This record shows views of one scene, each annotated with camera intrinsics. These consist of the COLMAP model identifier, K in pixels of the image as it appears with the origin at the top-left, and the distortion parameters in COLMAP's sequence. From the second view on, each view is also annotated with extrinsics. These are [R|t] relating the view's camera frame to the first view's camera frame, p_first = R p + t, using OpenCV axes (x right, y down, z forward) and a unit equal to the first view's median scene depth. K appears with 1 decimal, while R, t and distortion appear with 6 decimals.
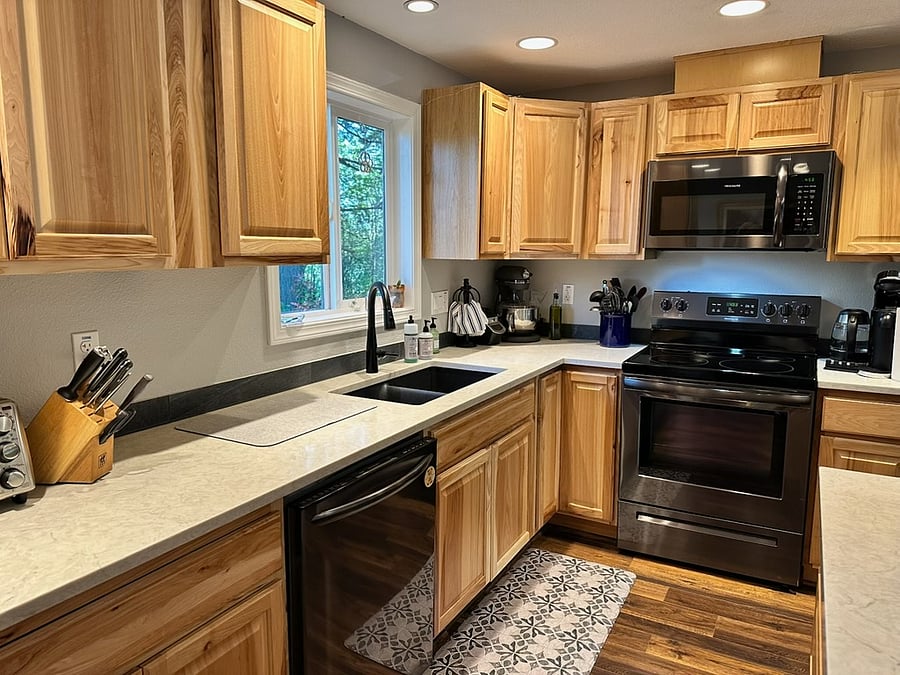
lens RADIAL K [[635.2, 0, 442.4], [0, 635.2, 347.3], [0, 0, 1]] dist [0.075029, -0.091378]
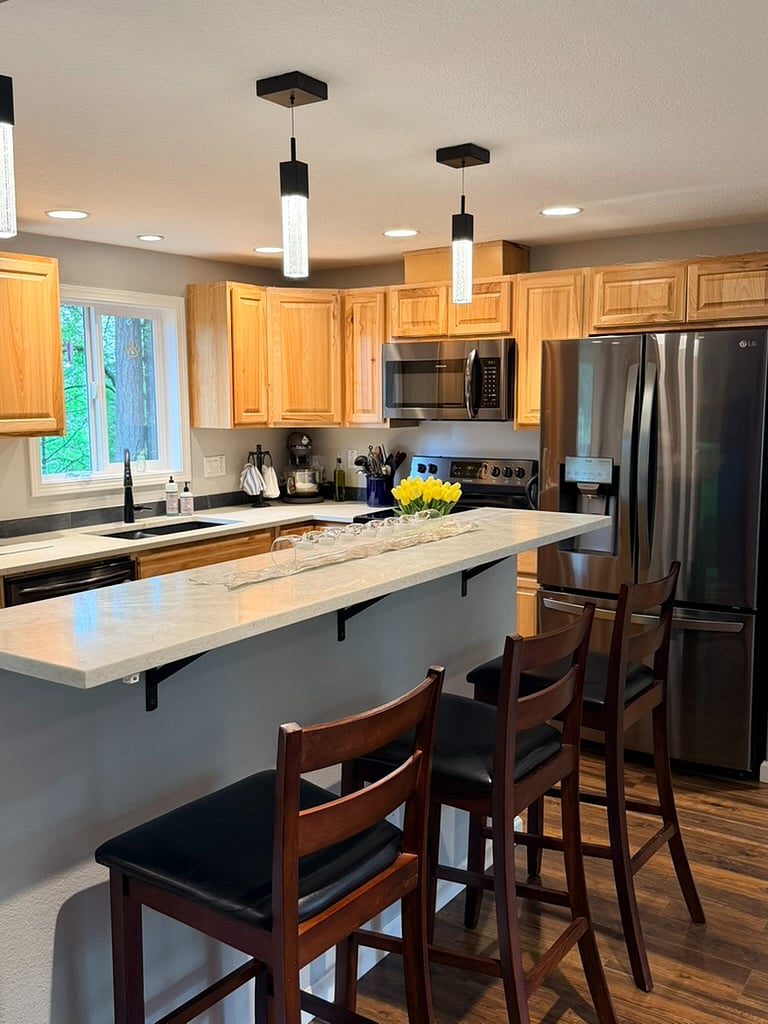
lens RADIAL K [[979.3, 0, 390.2], [0, 979.3, 522.7], [0, 0, 1]] dist [0.063521, 0.000000]
pose [[0.996730, 0.001352, -0.080791, 0.491287], [-0.003243, 0.999724, -0.023283, 0.074104], [0.080737, 0.023469, 0.996459, -0.759346]]
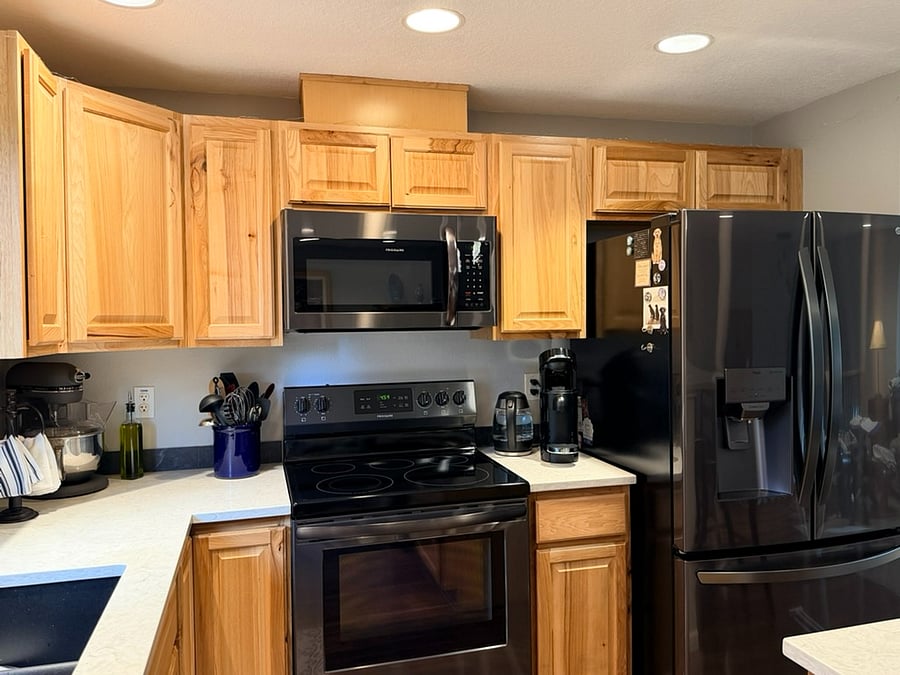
lens RADIAL K [[715.1, 0, 458.6], [0, 715.1, 338.5], [0, 0, 1]] dist [0.057456, -0.064552]
pose [[0.695793, -0.034546, 0.717411, -0.120698], [0.125990, 0.989226, -0.074559, -0.067228], [-0.707106, 0.142264, 0.692649, 0.349300]]
